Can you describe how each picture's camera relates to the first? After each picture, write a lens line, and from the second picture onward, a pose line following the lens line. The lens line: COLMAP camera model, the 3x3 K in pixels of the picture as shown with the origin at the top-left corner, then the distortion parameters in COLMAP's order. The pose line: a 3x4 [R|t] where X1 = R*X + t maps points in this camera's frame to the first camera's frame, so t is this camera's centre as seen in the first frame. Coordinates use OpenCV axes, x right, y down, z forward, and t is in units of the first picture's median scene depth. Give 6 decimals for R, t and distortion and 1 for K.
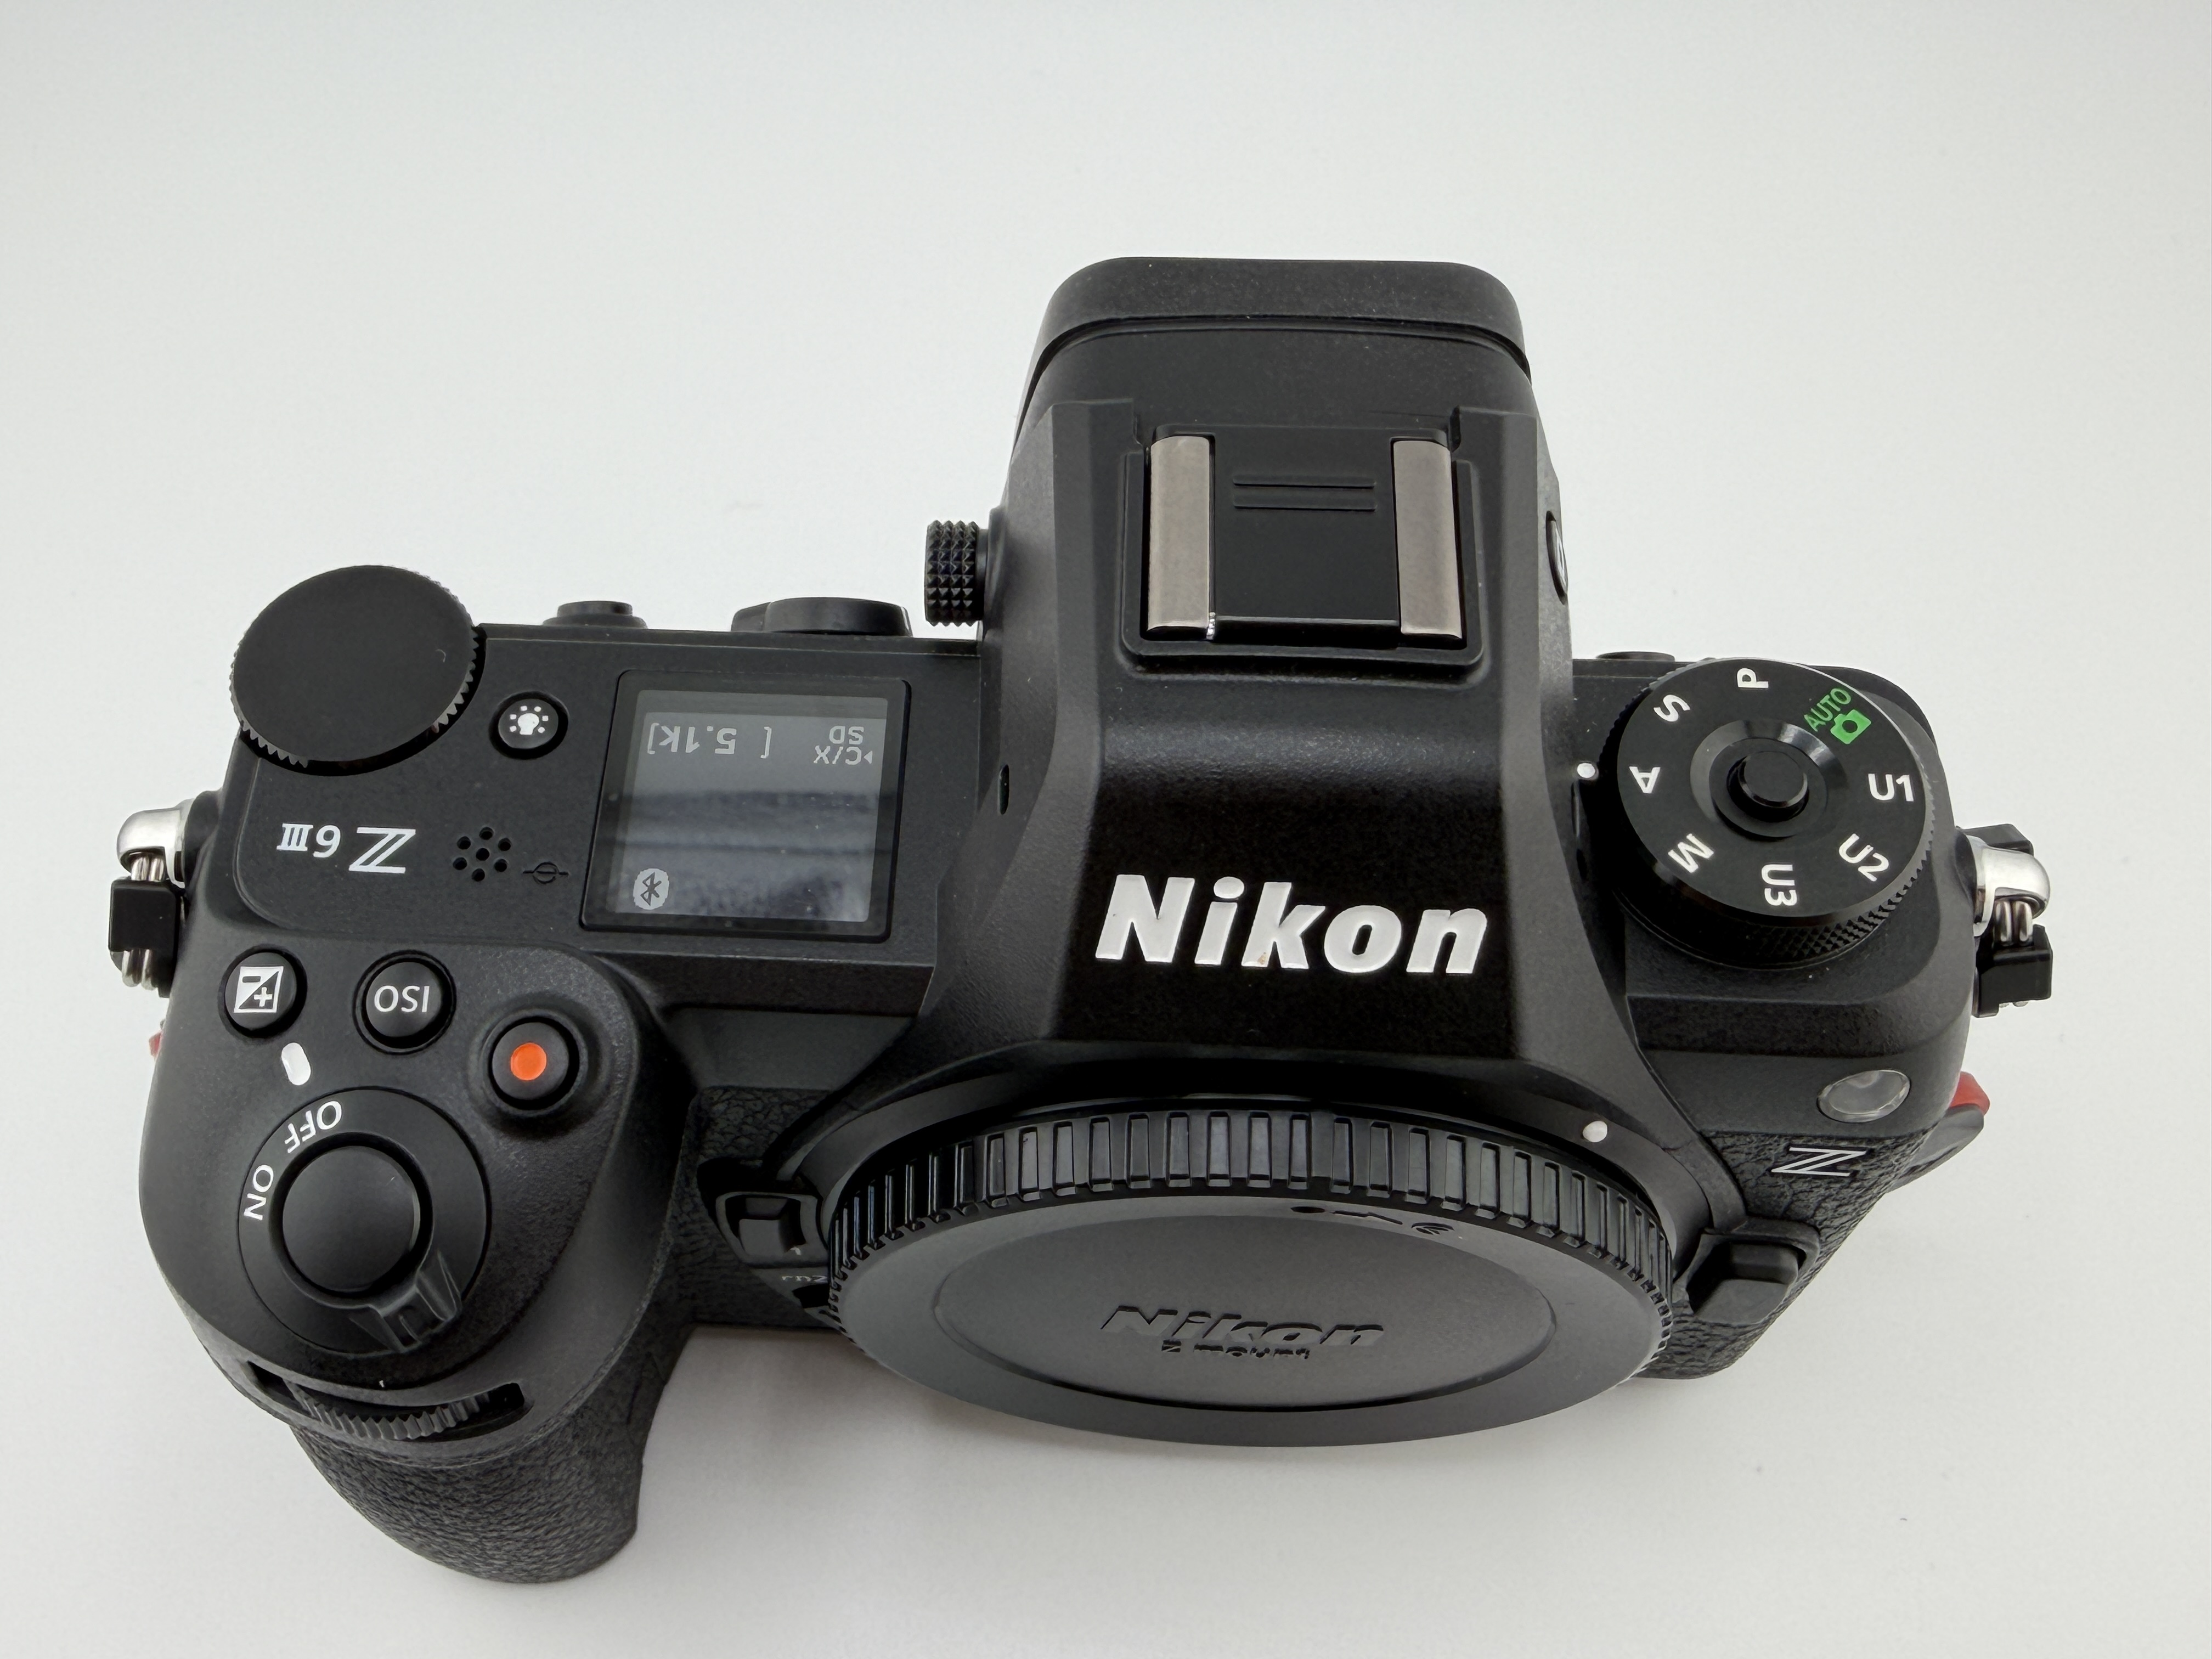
lens RADIAL K [[2317.8, 0, 1100.4], [0, 2317.8, 825.5], [0, 0, 1]] dist [0.069440, 0.000000]
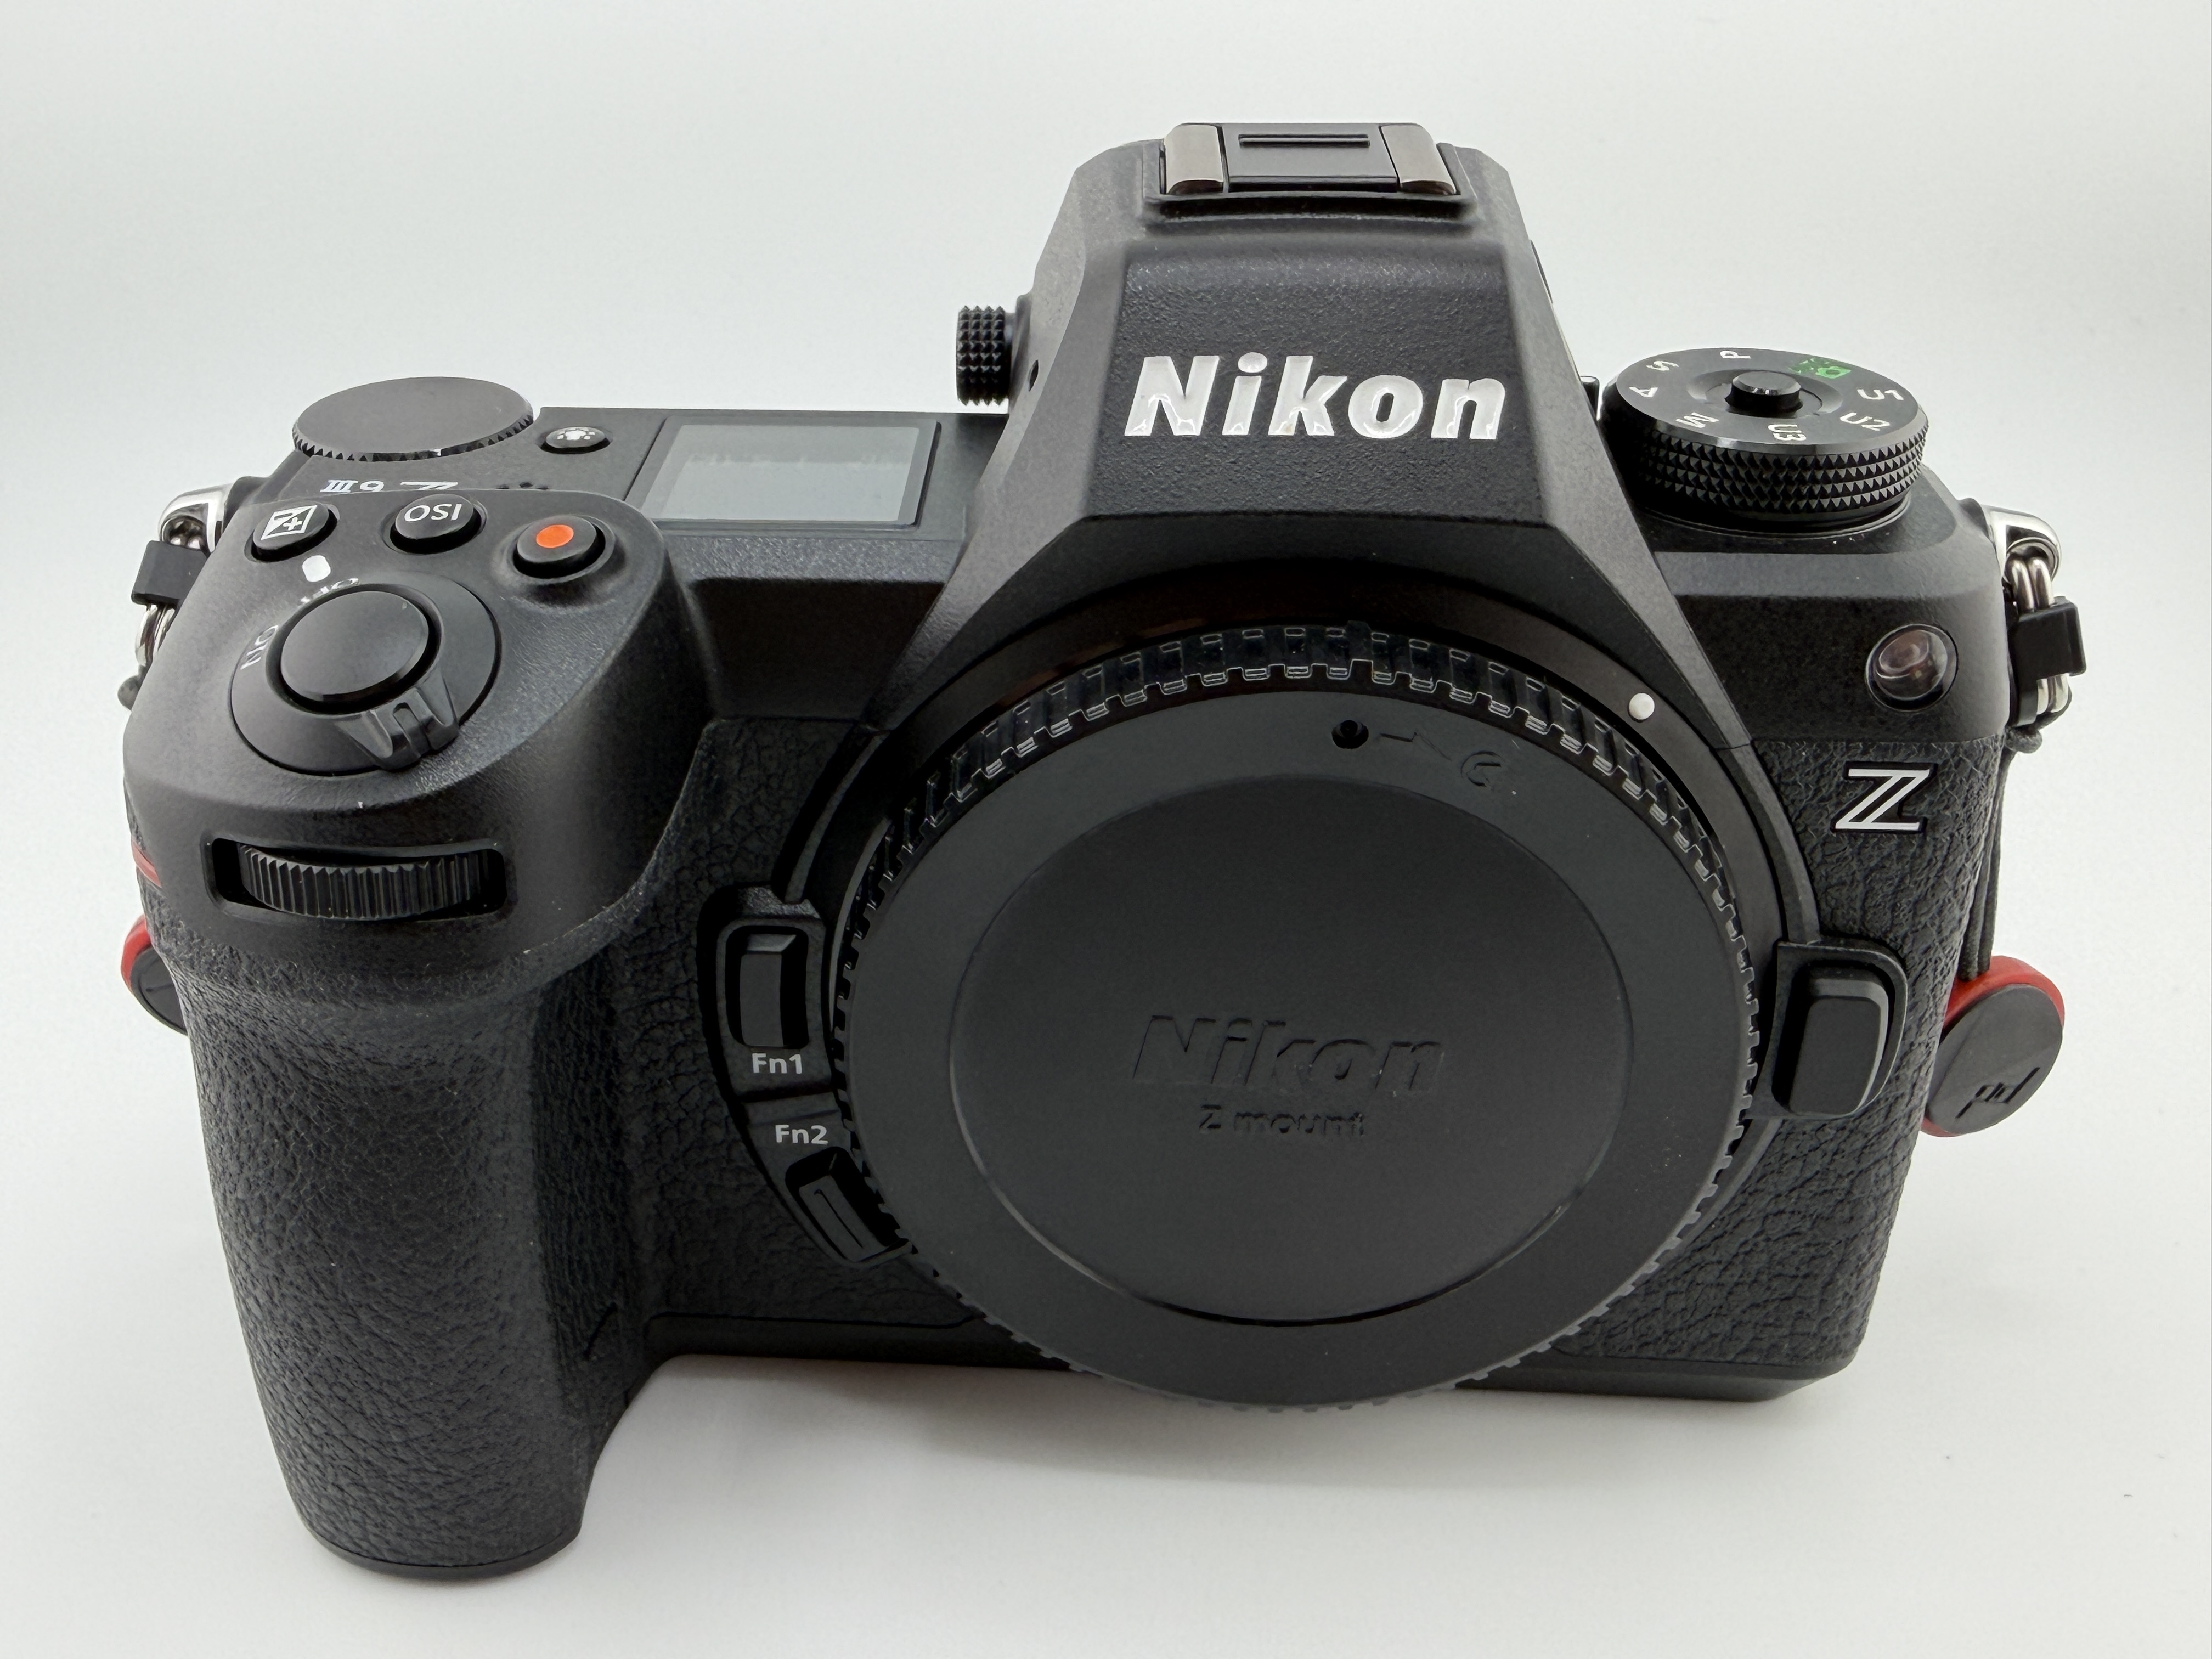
lens RADIAL K [[2317.8, 0, 1099.1], [0, 2317.8, 815.6], [0, 0, 1]] dist [0.069440, 0.000000]
pose [[0.999888, -0.010973, 0.010198, -0.025579], [0.014638, 0.860358, -0.509480, 0.721993], [-0.003183, 0.509572, 0.860422, 0.209182]]
